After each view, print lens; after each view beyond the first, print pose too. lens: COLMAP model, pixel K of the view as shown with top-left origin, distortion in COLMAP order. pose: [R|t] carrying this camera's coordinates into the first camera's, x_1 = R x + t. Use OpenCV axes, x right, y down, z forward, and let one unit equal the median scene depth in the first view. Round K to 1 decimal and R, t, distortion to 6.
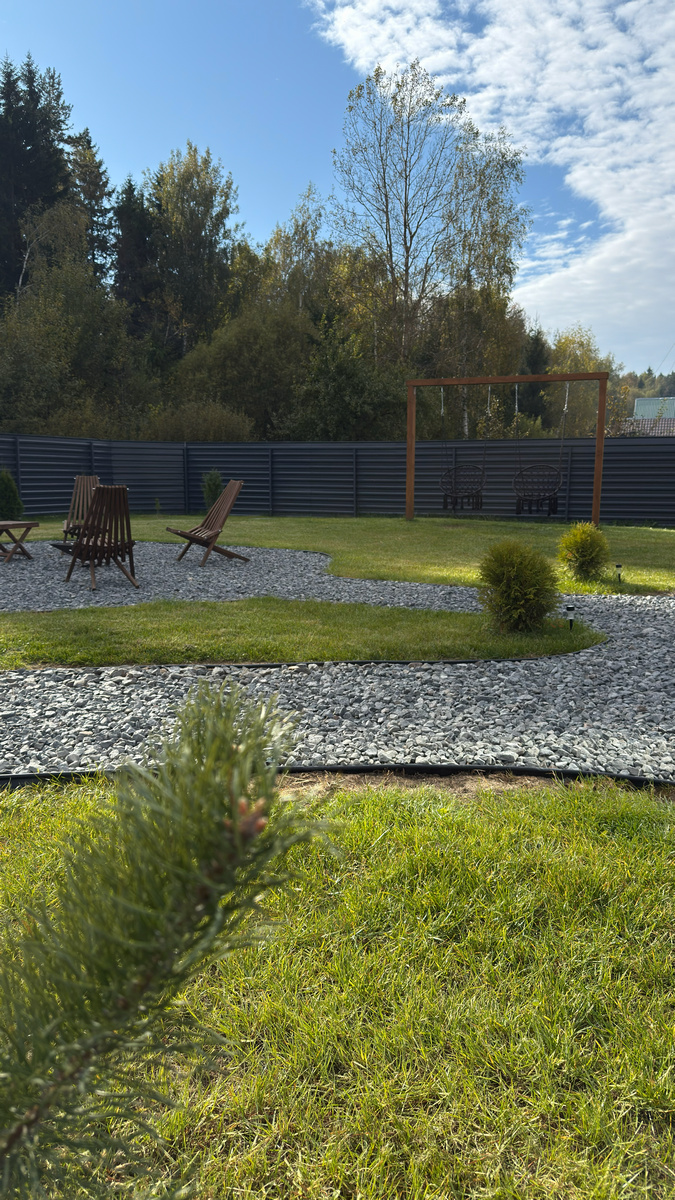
lens RADIAL K [[830.0, 0, 333.6], [0, 830.0, 584.9], [0, 0, 1]] dist [0.060630, -0.048317]
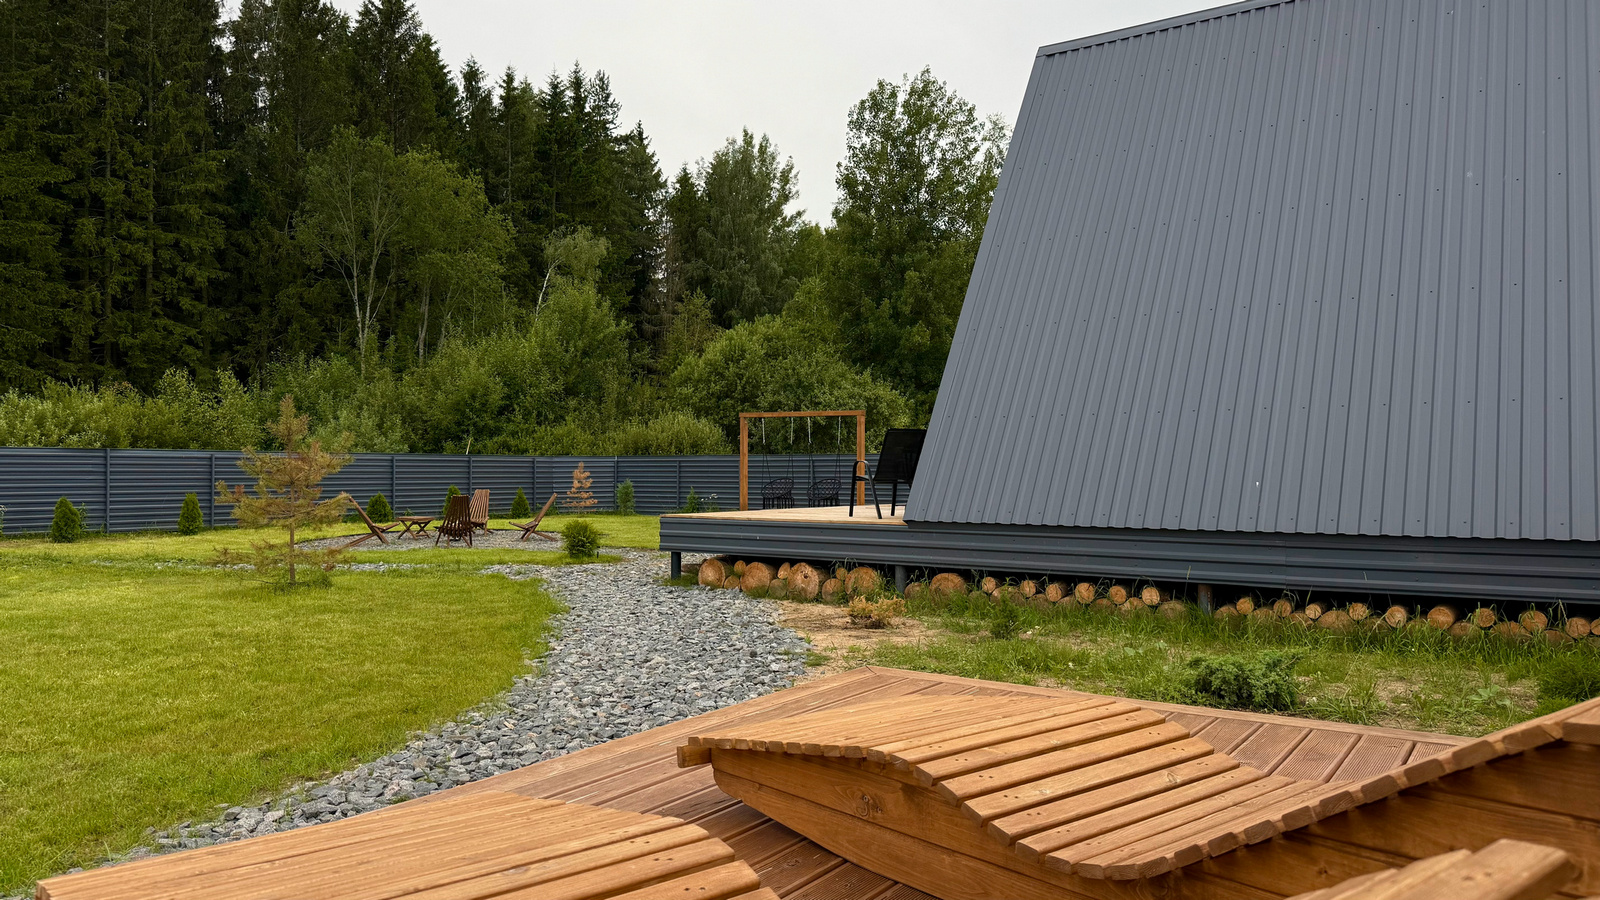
lens RADIAL K [[1106.6, 0, 787.4], [0, 1106.6, 476.1], [0, 0, 1]] dist [0.060630, -0.048317]
pose [[0.982886, 0.000752, -0.184212, 0.100173], [-0.026539, 0.990137, -0.137564, 0.017505], [0.182292, 0.140098, 0.973212, -0.127174]]
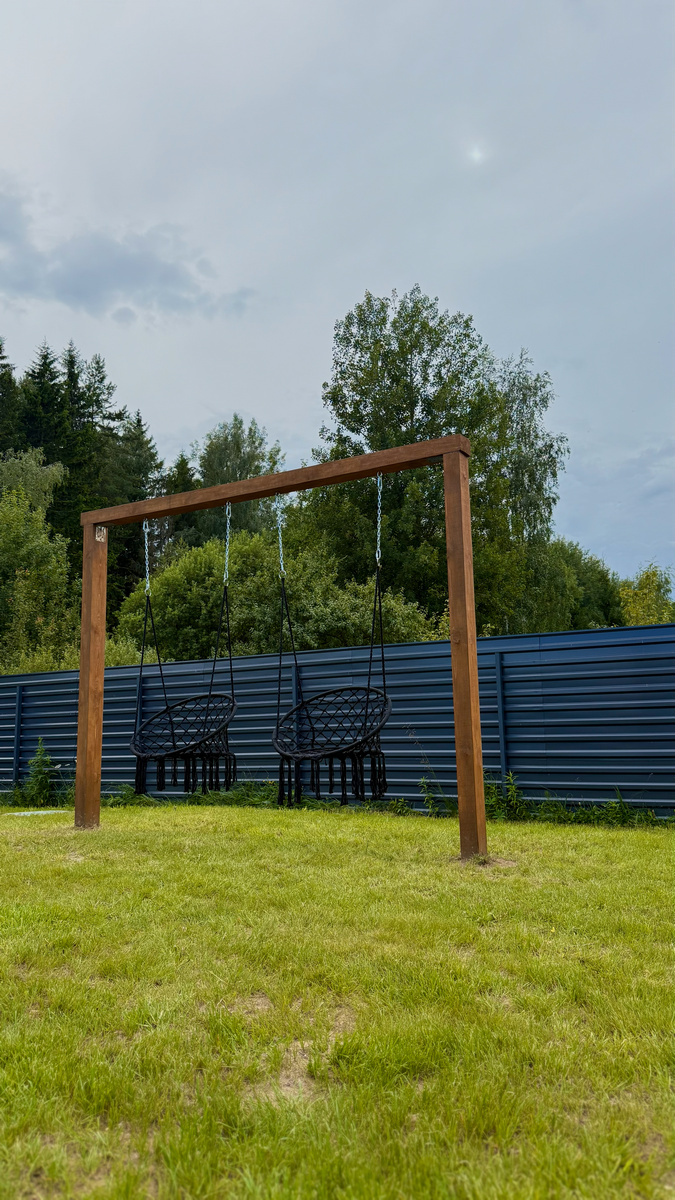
lens RADIAL K [[830.0, 0, 340.3], [0, 830.0, 622.7], [0, 0, 1]] dist [0.060630, -0.048317]
pose [[0.992582, -0.038971, -0.115162, 0.058792], [0.006038, 0.961865, -0.273460, -0.013193], [0.121428, 0.270736, 0.954965, 0.130592]]
